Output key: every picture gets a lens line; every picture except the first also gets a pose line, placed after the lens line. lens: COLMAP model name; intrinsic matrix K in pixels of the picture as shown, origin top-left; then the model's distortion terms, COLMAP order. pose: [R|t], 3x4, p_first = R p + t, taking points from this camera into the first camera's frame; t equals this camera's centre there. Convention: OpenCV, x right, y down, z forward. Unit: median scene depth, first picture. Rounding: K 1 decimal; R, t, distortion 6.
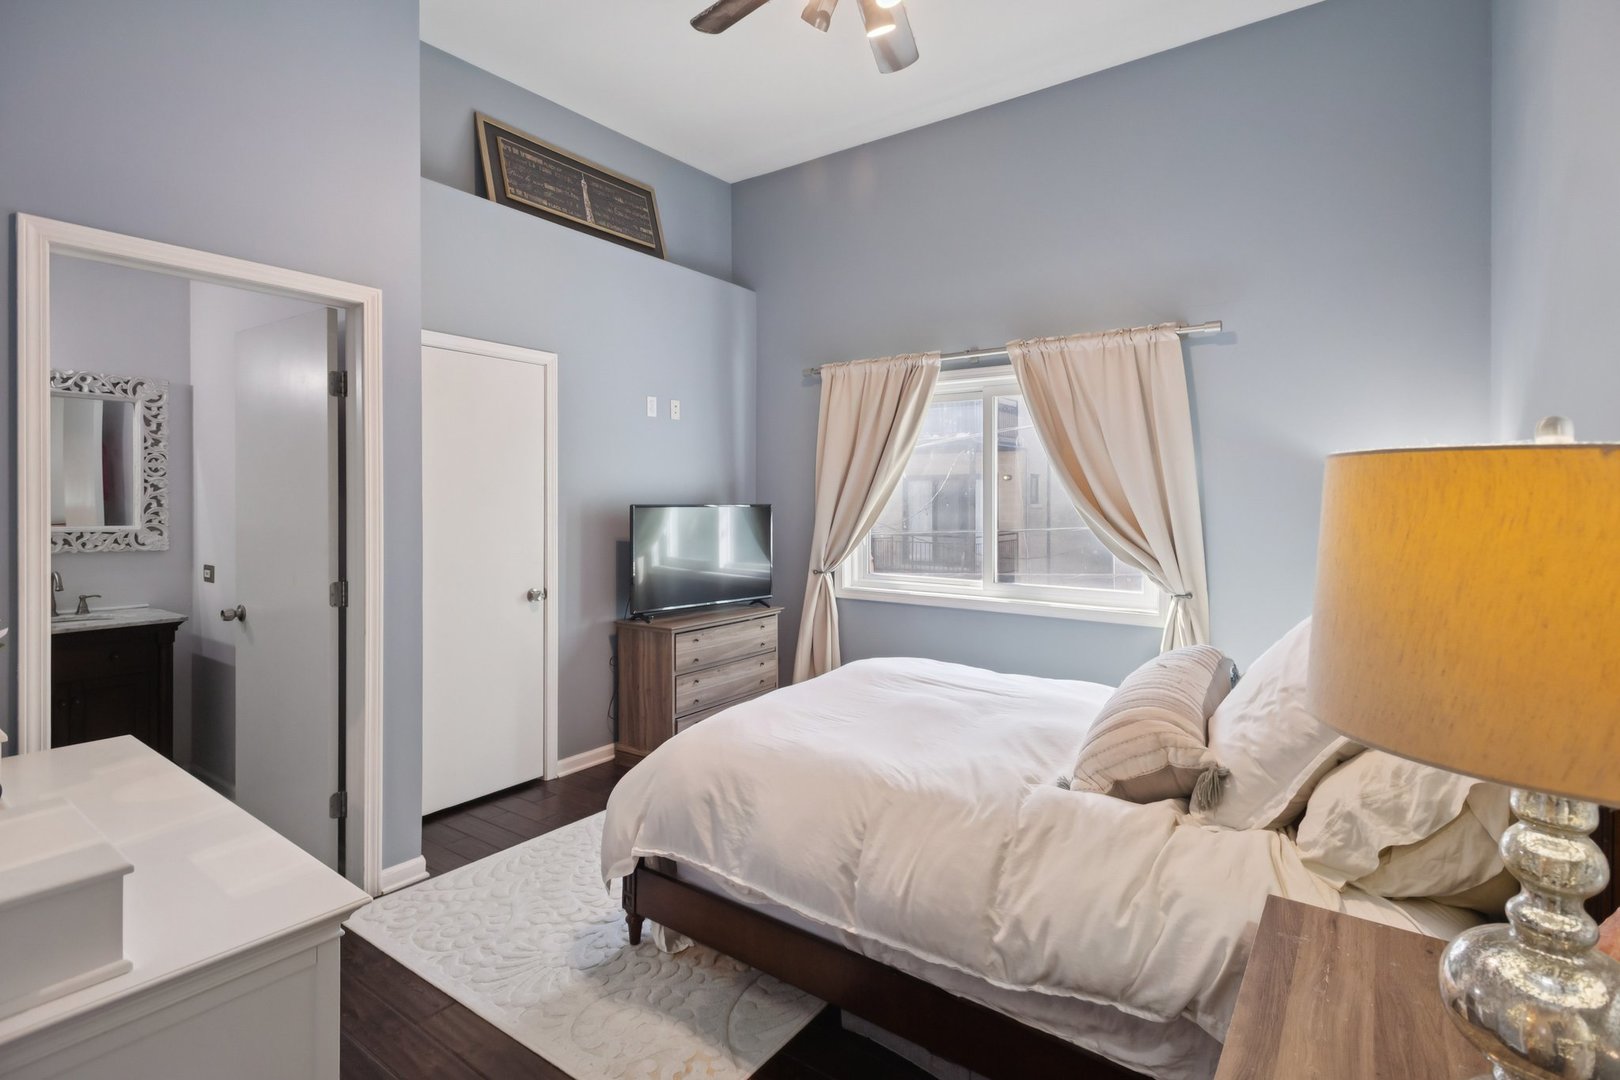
lens RADIAL K [[764.5, 0, 817.2], [0, 764.5, 511.8], [0, 0, 1]] dist [0.011157, -0.000351]
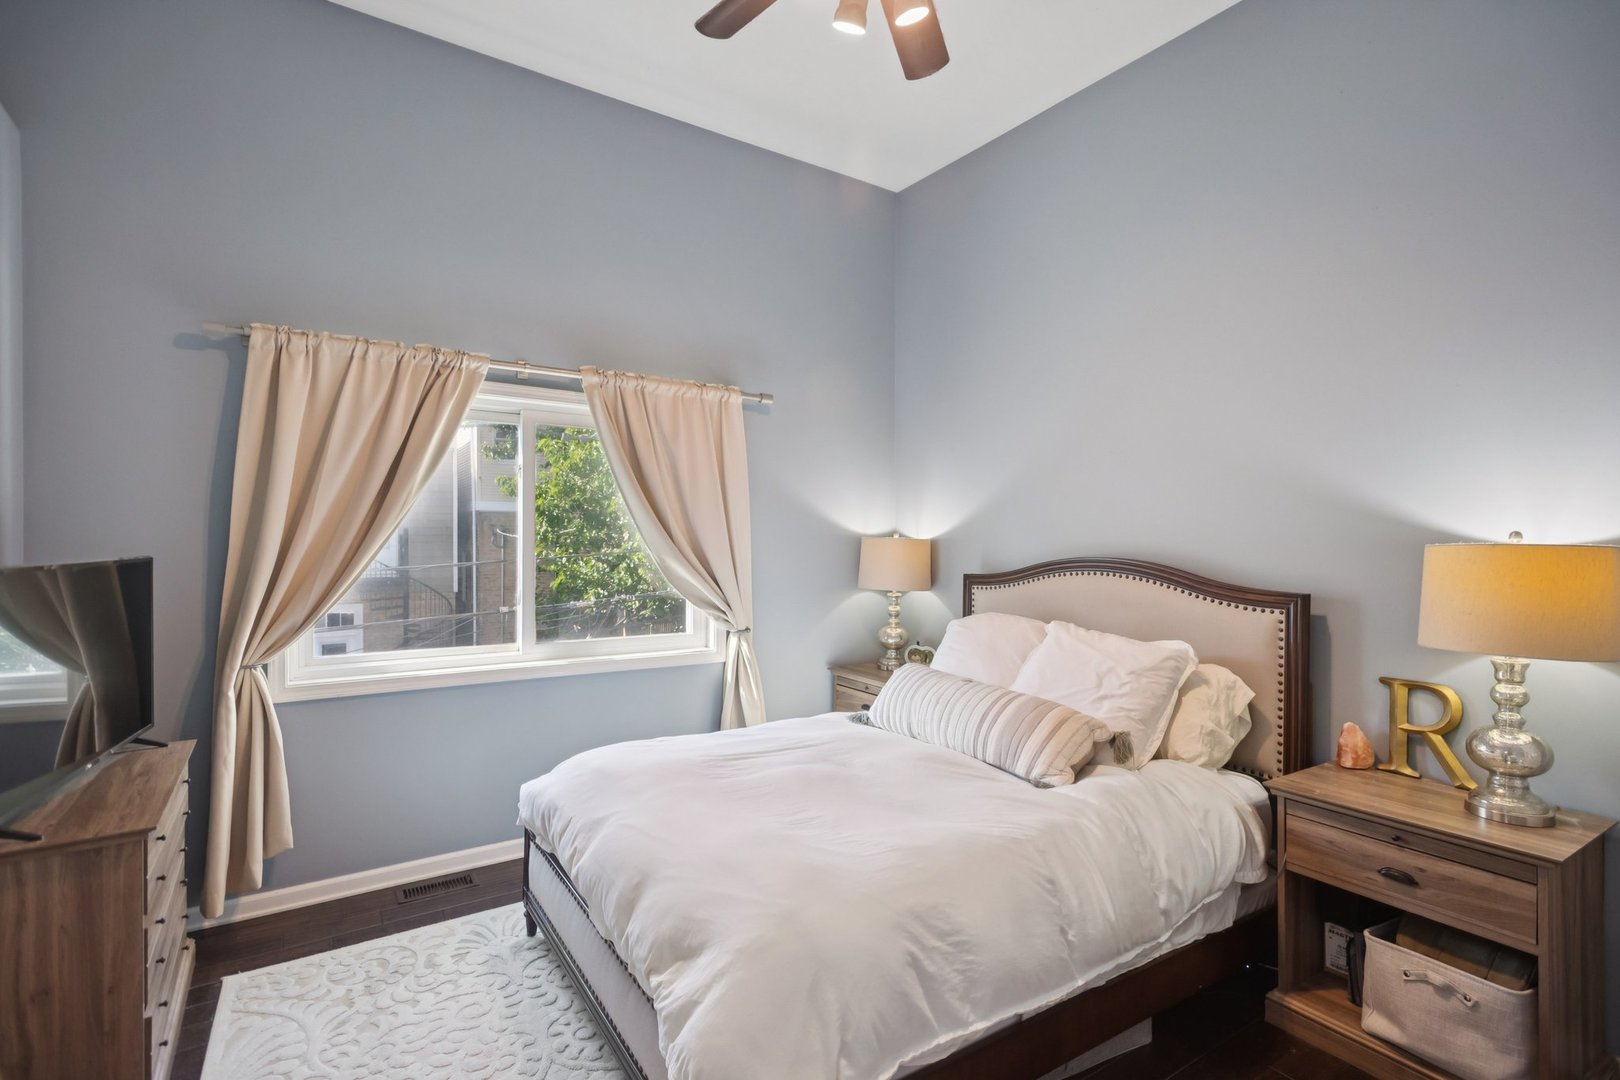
lens RADIAL K [[764.0, 0, 810.0], [0, 764.0, 540.0], [0, 0, 1]] dist [0.011184, -0.000126]
pose [[0.368445, -0.003267, 0.929644, -0.587077], [0.006697, 0.999977, 0.000861, -0.026680], [-0.929625, 0.005908, 0.368459, 0.541517]]
